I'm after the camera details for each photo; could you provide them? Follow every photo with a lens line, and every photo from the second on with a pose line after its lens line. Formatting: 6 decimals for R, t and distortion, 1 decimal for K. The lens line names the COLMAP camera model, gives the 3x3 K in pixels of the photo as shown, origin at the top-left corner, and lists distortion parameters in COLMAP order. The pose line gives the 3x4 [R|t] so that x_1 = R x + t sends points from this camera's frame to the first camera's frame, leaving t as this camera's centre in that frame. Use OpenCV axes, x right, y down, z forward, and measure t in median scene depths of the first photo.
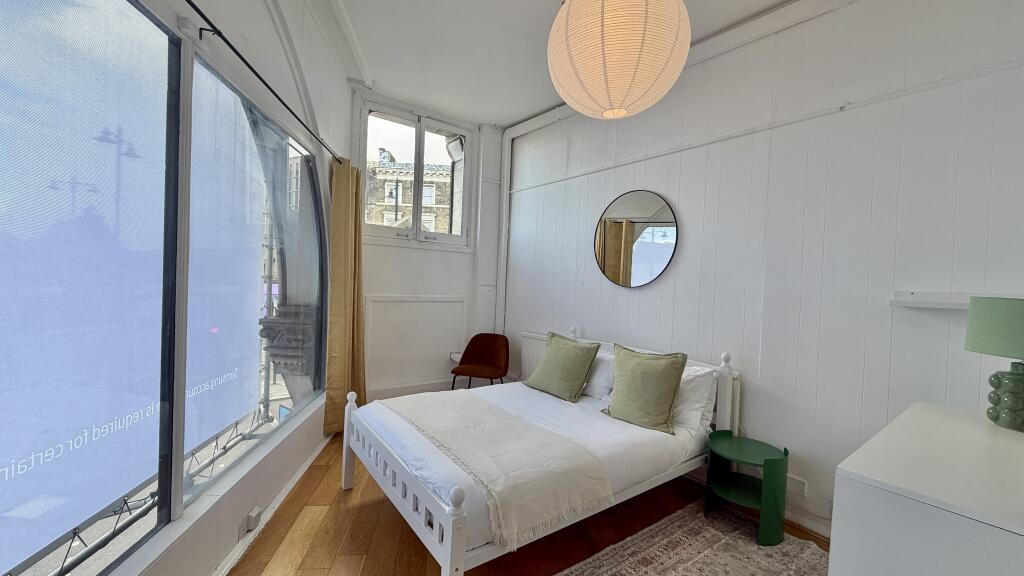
lens RADIAL K [[409.5, 0, 509.3], [0, 409.5, 288.9], [0, 0, 1]] dist [0.001780, 0.000021]
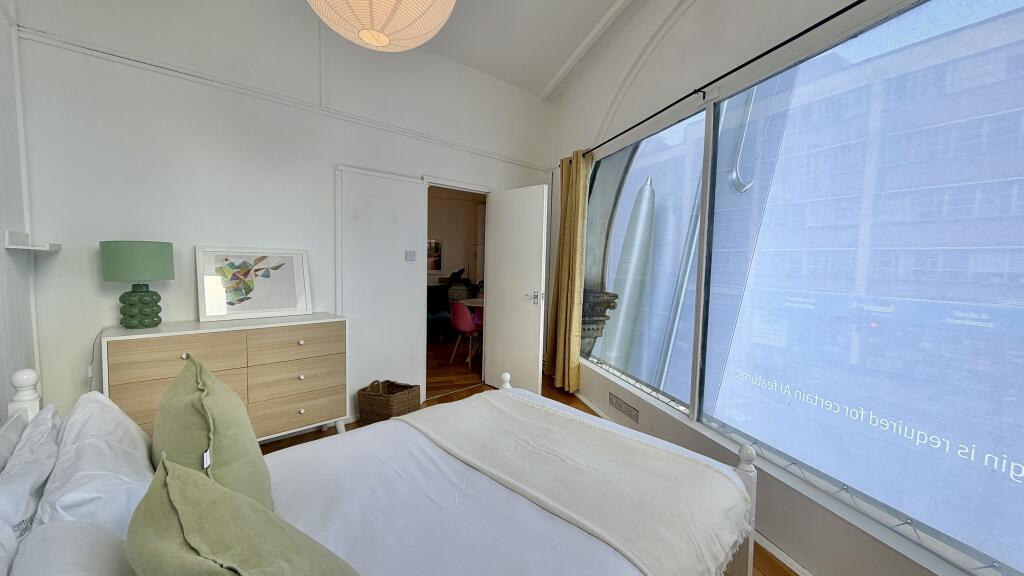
lens RADIAL K [[409.5, 0, 509.3], [0, 409.5, 288.9], [0, 0, 1]] dist [0.001780, 0.000021]
pose [[-0.991357, -0.053398, -0.119830, 0.030732], [-0.063435, 0.994647, 0.081569, -0.003732], [0.114833, 0.088465, -0.989438, 0.988452]]
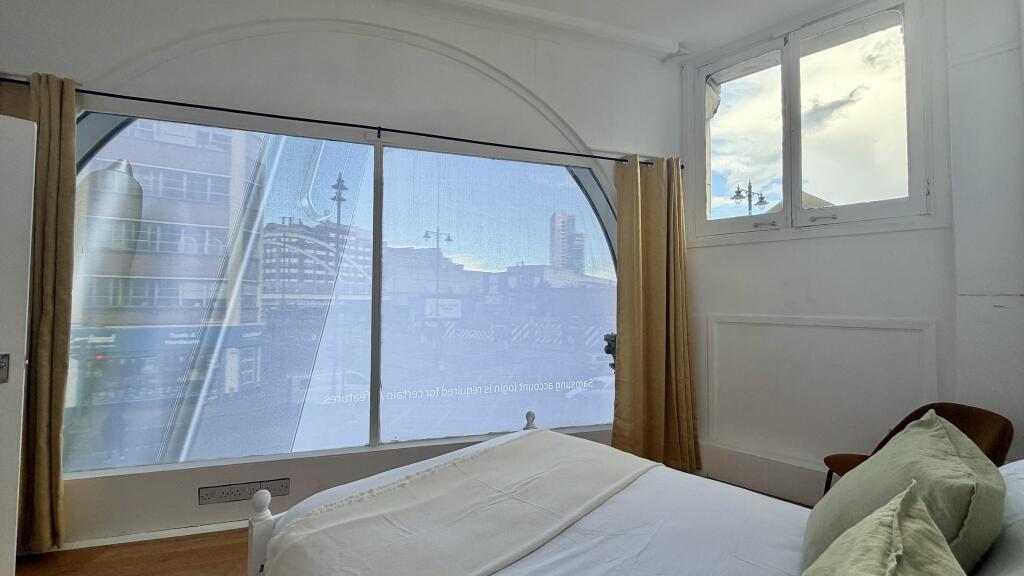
lens RADIAL K [[409.5, 0, 509.3], [0, 409.5, 288.9], [0, 0, 1]] dist [0.001780, 0.000021]
pose [[0.157504, -0.067744, -0.985192, 0.340282], [-0.017304, 0.997302, -0.071343, 0.029761], [0.987367, 0.028284, 0.155907, 0.514592]]
